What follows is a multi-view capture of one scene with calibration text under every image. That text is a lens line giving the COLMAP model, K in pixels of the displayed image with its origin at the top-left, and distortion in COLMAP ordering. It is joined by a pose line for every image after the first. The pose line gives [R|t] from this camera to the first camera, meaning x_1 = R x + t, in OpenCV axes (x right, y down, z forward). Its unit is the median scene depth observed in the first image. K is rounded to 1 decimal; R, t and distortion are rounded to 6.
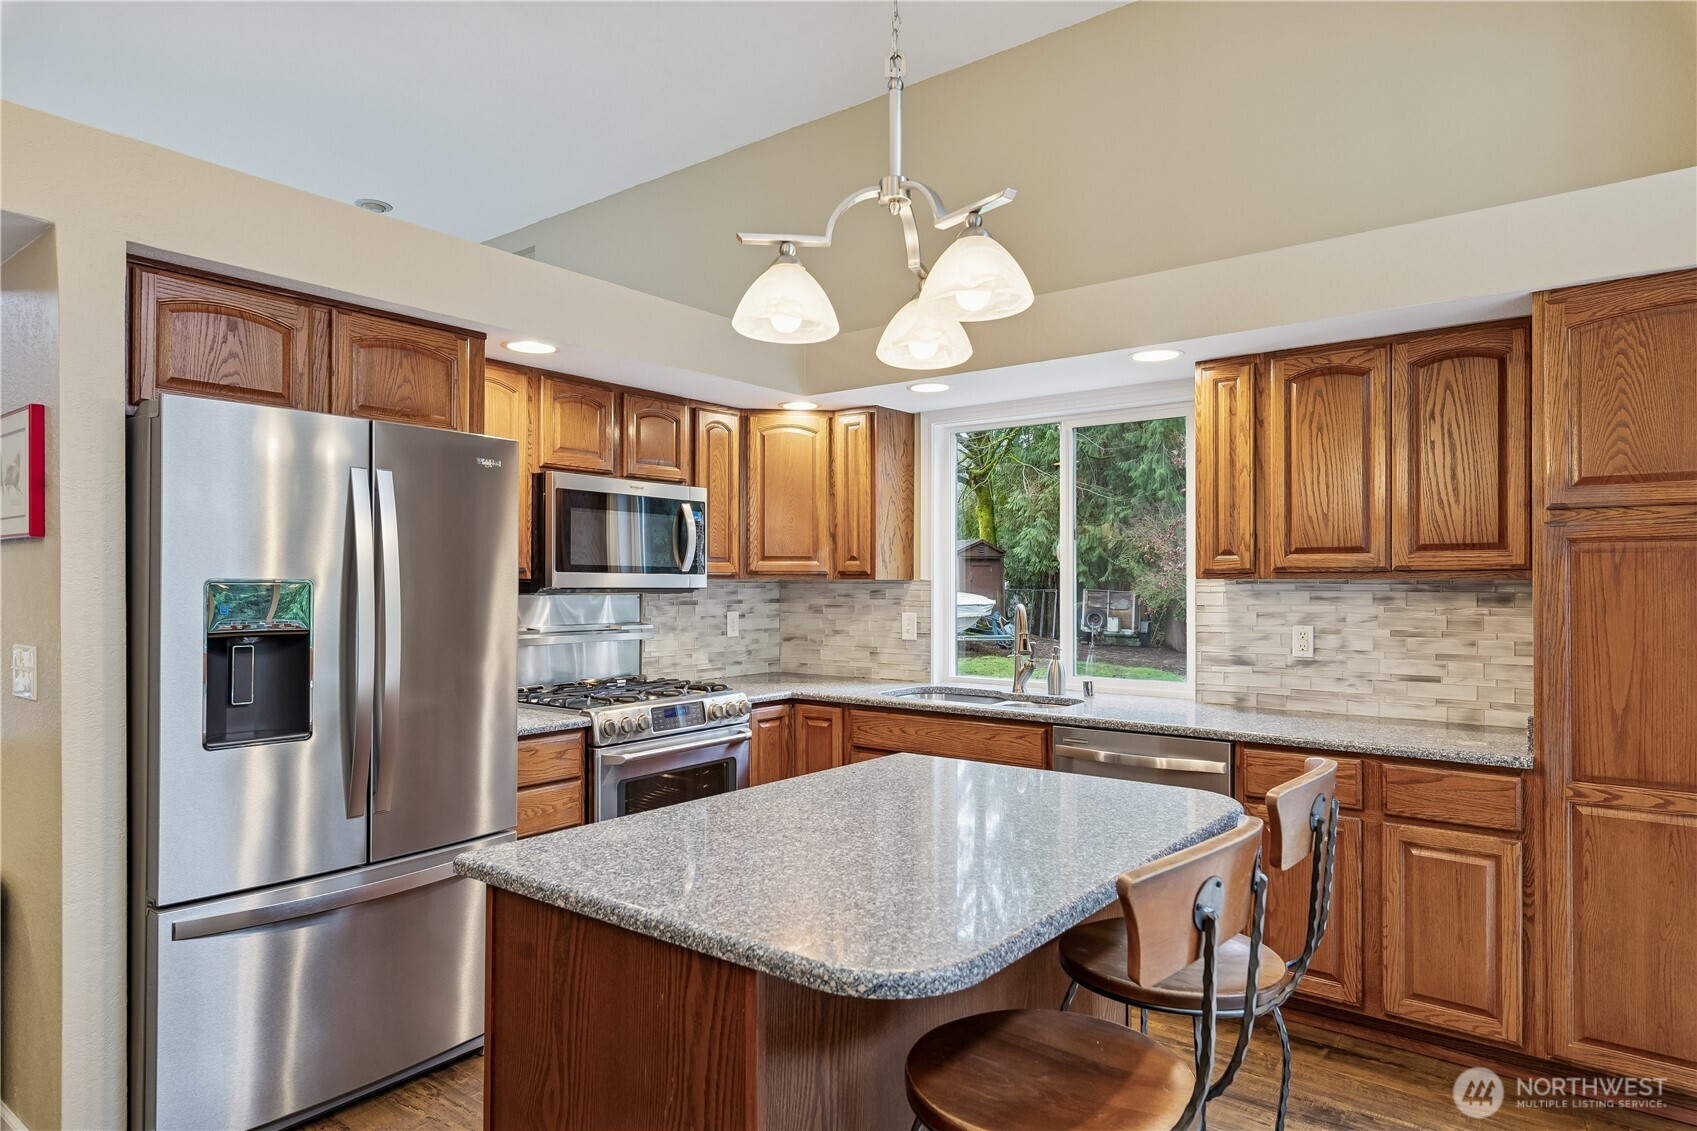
lens RADIAL K [[1017.4, 0, 851.0], [0, 1017.4, 567.2], [0, 0, 1]] dist [-0.001465, -0.000168]
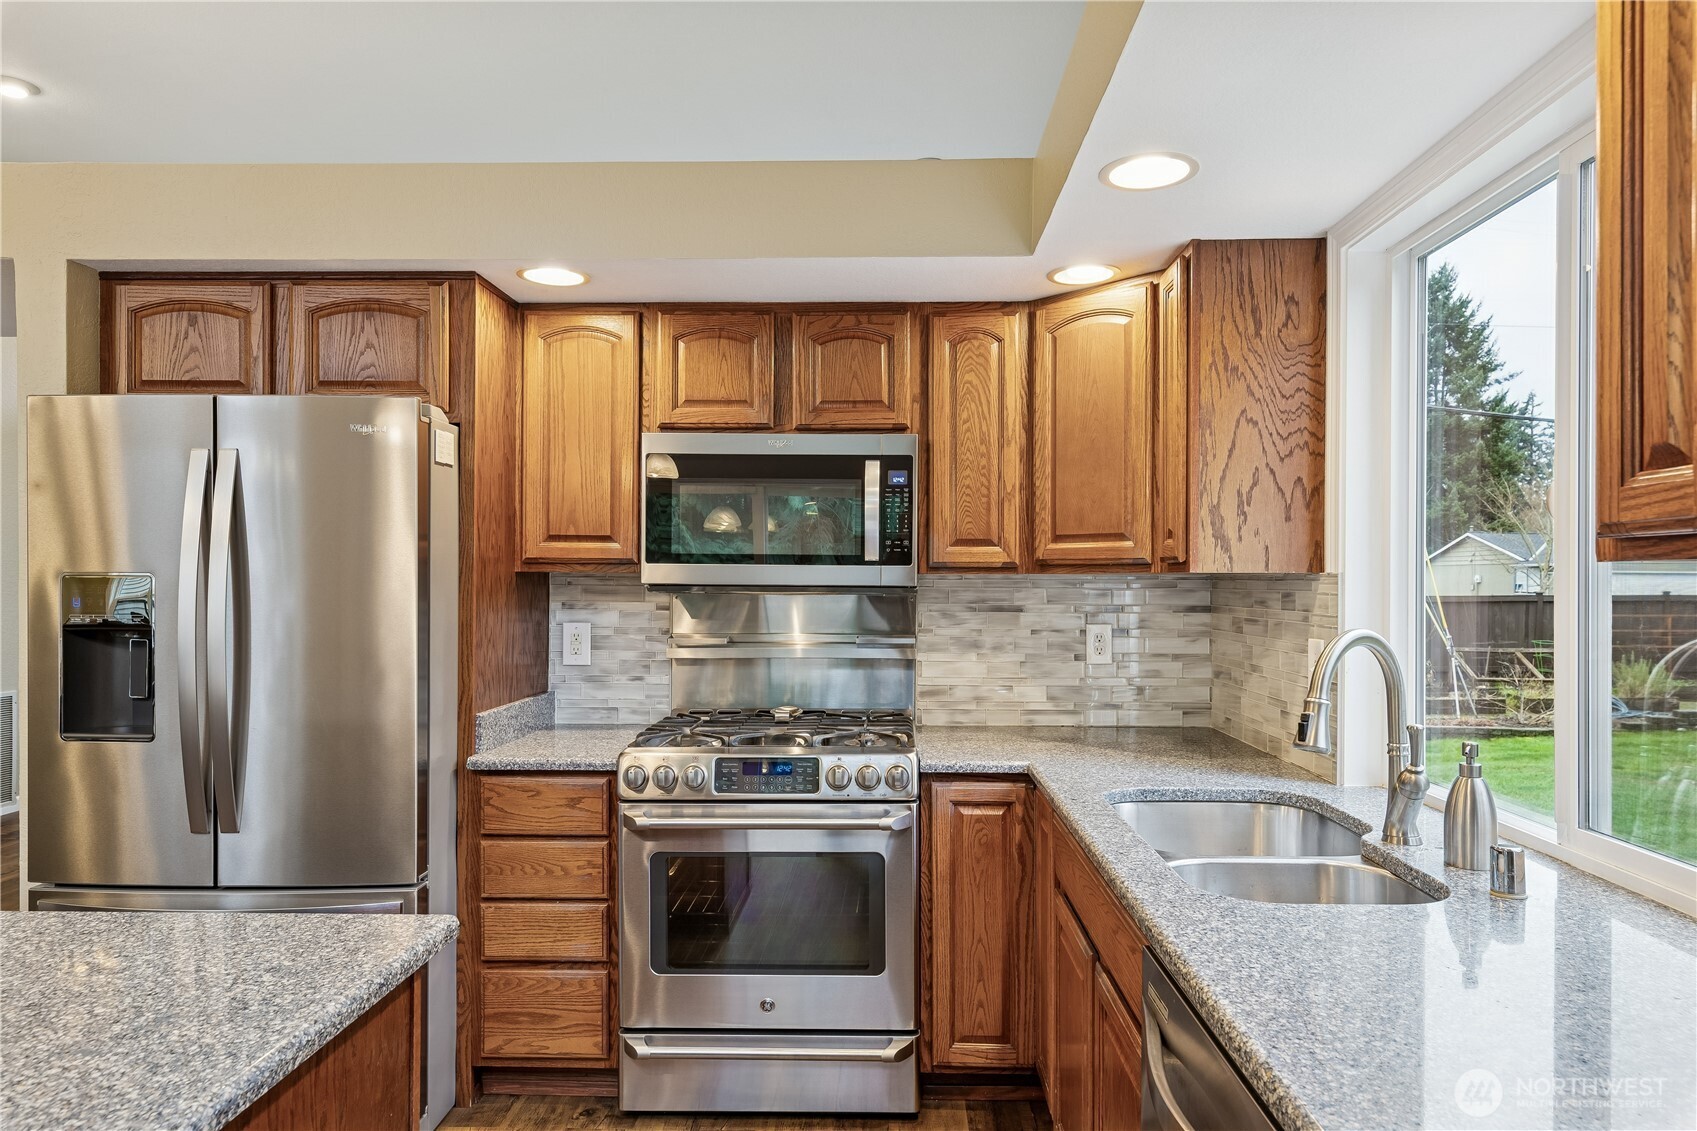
lens RADIAL K [[1080.5, 0, 850.4], [0, 1080.5, 578.4], [0, 0, 1]] dist [0.007388, -0.000974]
pose [[0.580822, 0.002368, -0.814027, 0.437472], [0.009320, 0.999911, 0.009559, 0.009181], [0.813977, -0.013139, 0.580748, 0.616597]]
